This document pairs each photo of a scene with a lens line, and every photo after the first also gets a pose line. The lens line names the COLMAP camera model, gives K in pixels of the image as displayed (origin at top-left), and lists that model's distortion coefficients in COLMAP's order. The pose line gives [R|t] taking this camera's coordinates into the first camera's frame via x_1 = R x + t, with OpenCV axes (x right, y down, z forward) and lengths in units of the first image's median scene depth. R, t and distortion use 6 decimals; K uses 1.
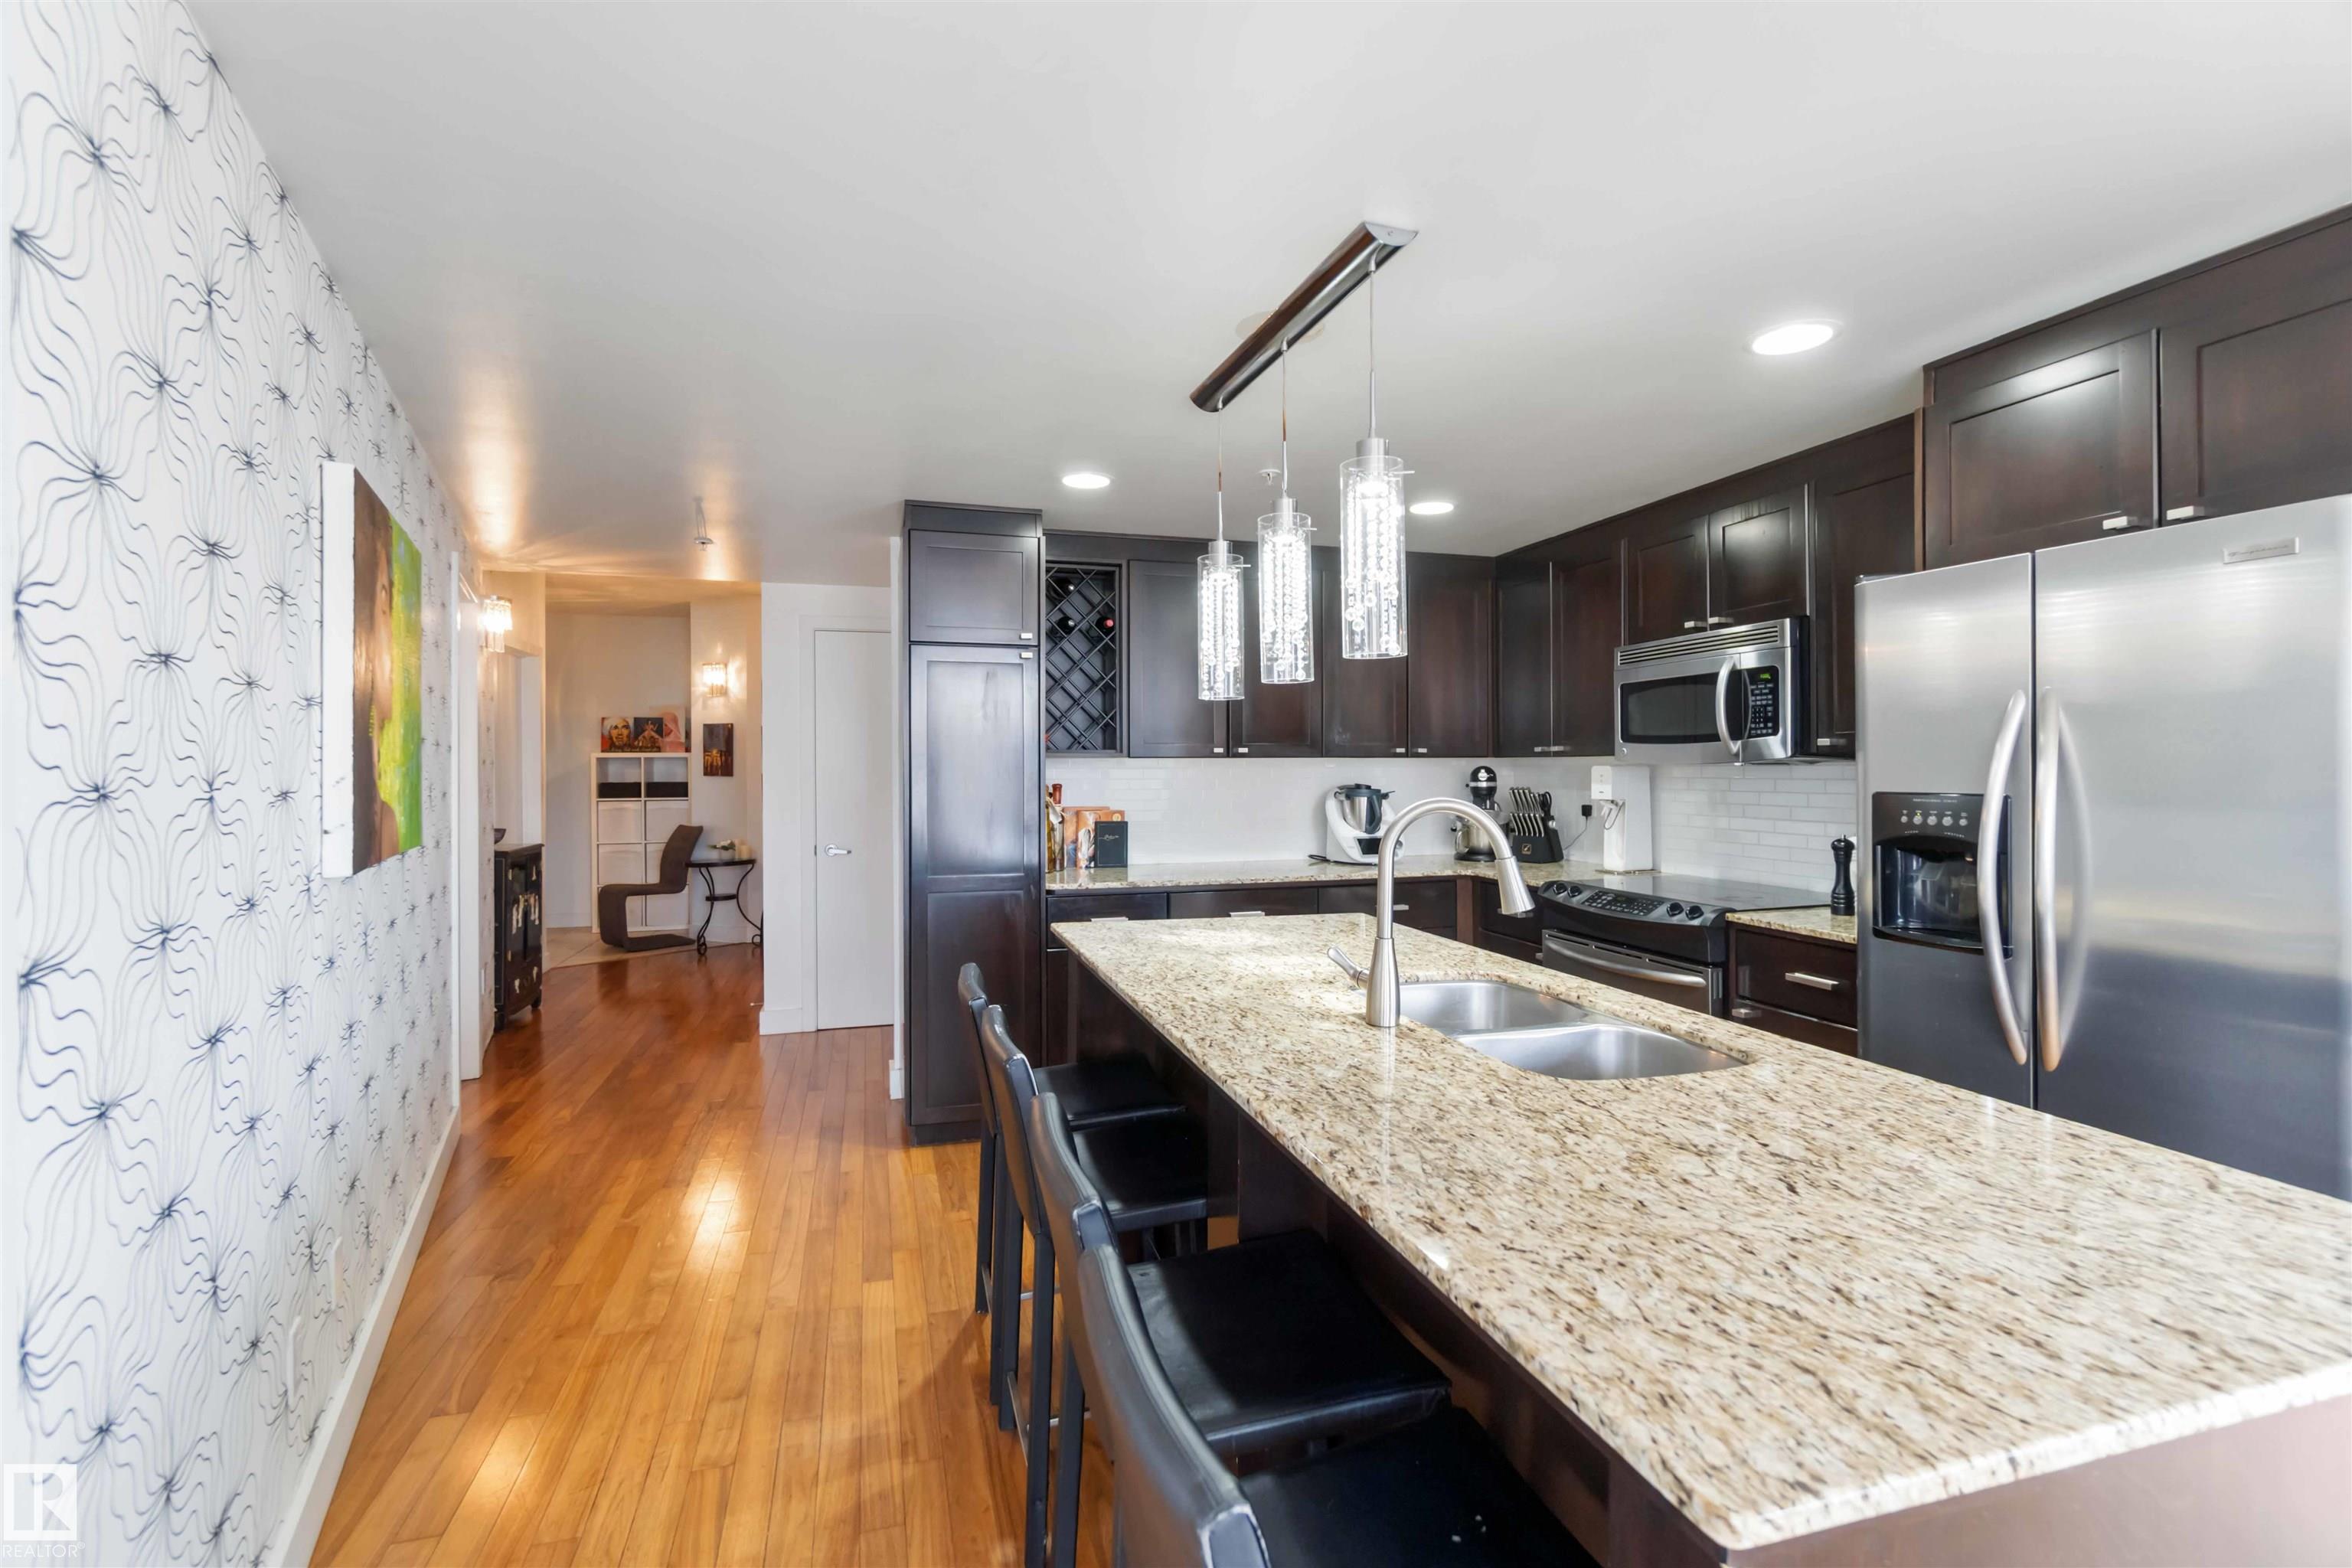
lens RADIAL K [[1038.3, 0, 1168.4], [0, 1038.3, 770.0], [0, 0, 1]] dist [-0.008049, 0.003051]
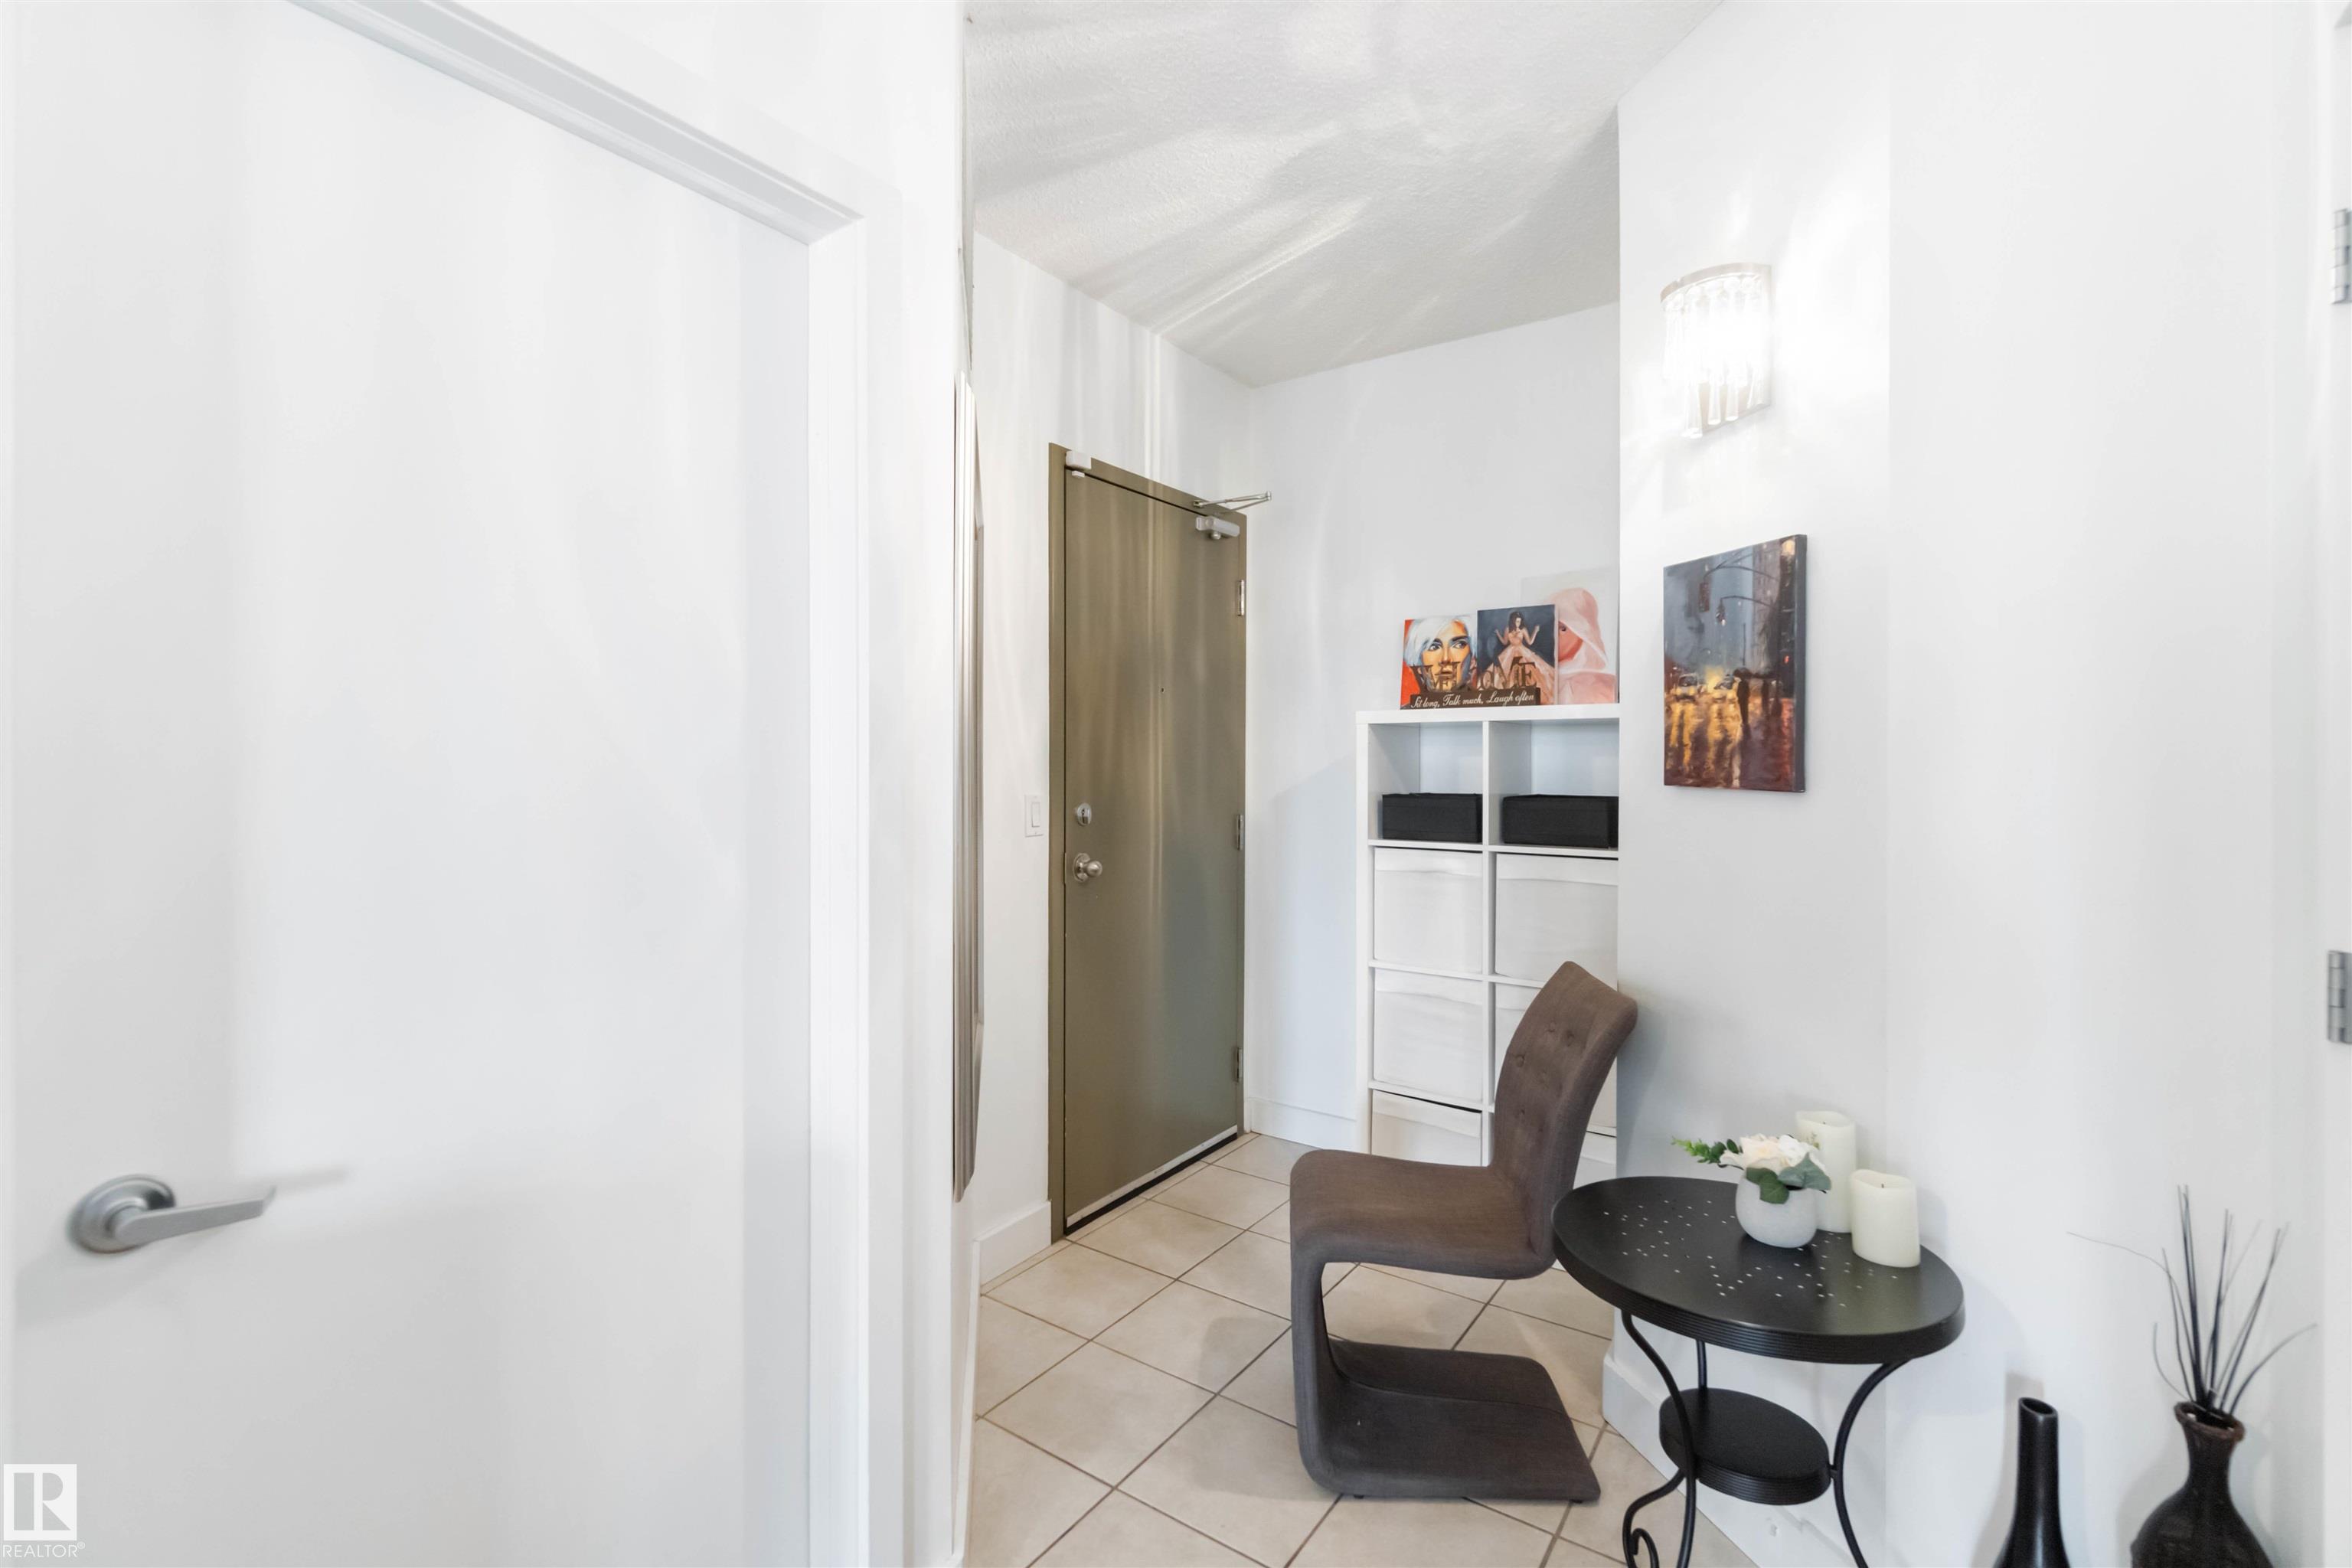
lens RADIAL K [[1038.3, 0, 1175.7], [0, 1038.3, 756.1], [0, 0, 1]] dist [-0.008049, 0.003051]
pose [[0.632541, 0.004586, -0.774514, -0.318722], [-0.005648, 0.999983, 0.001308, -0.000918], [0.774507, 0.003548, 0.632556, 0.724781]]
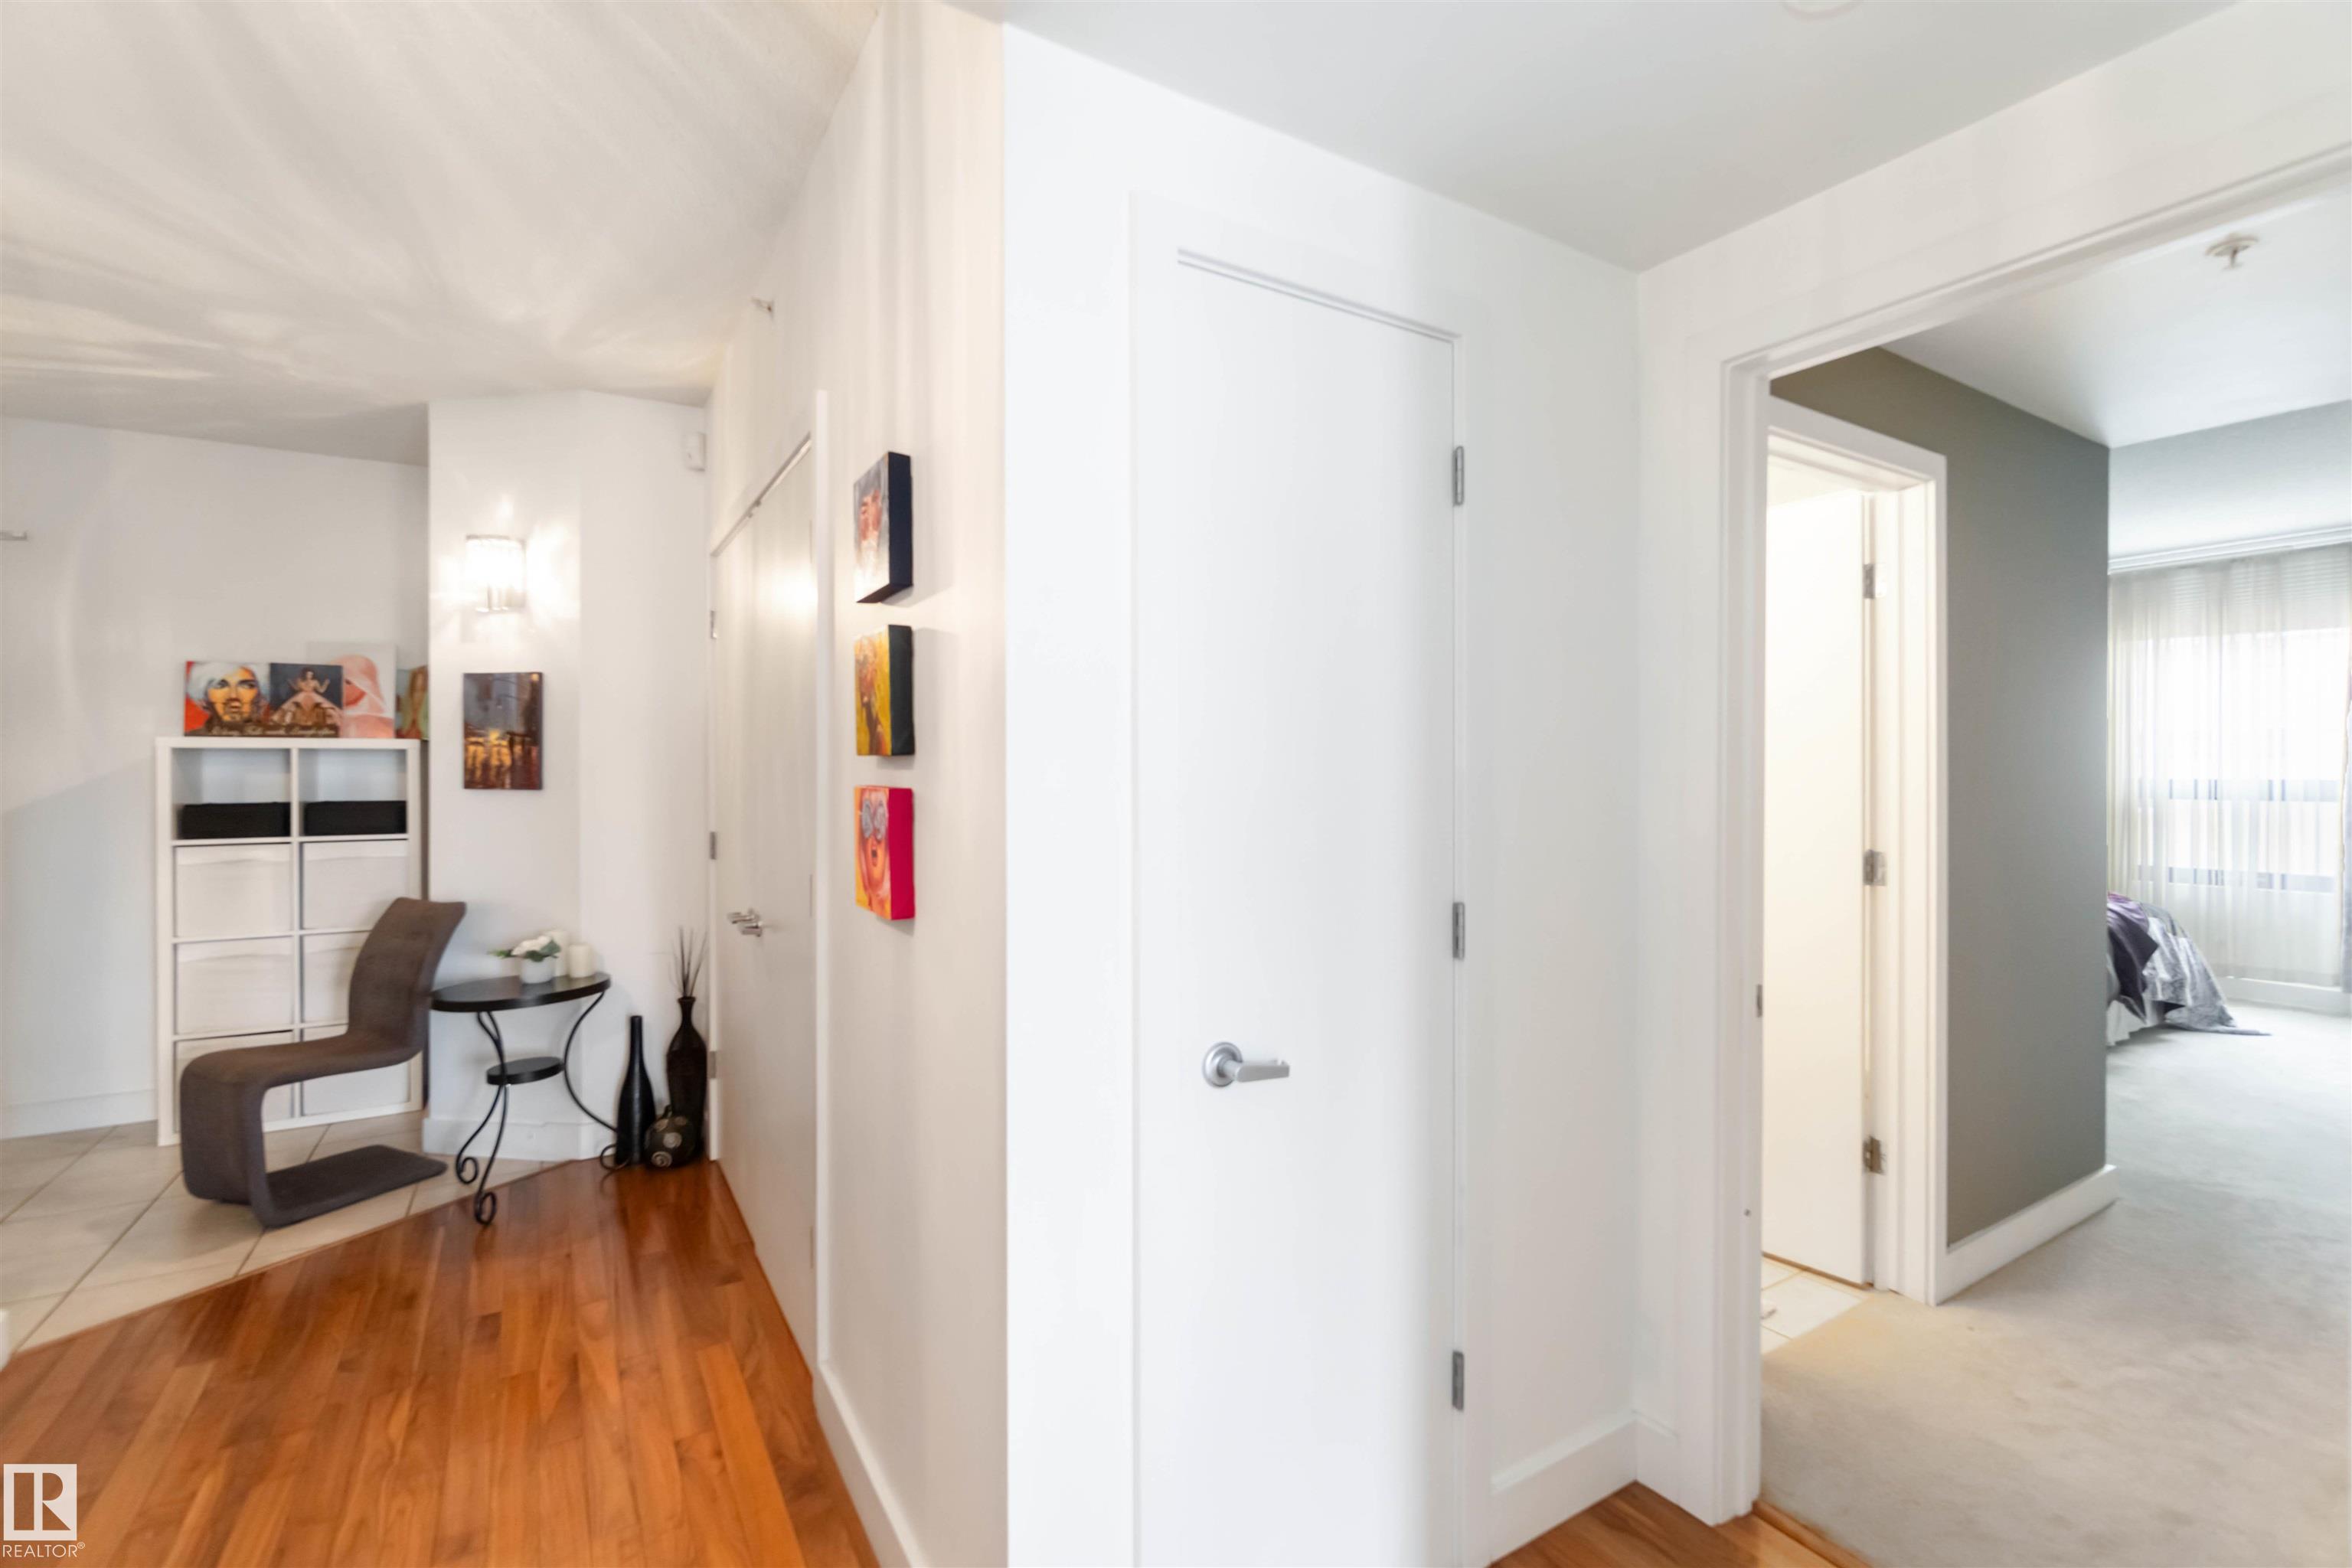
lens RADIAL K [[1038.3, 0, 1182.7], [0, 1038.3, 773.3], [0, 0, 1]] dist [-0.008049, 0.003051]
pose [[0.962235, 0.001186, 0.272217, -0.257688], [-0.001031, 0.999999, -0.000714, -0.001211], [-0.272218, 0.000407, 0.962236, 0.460049]]
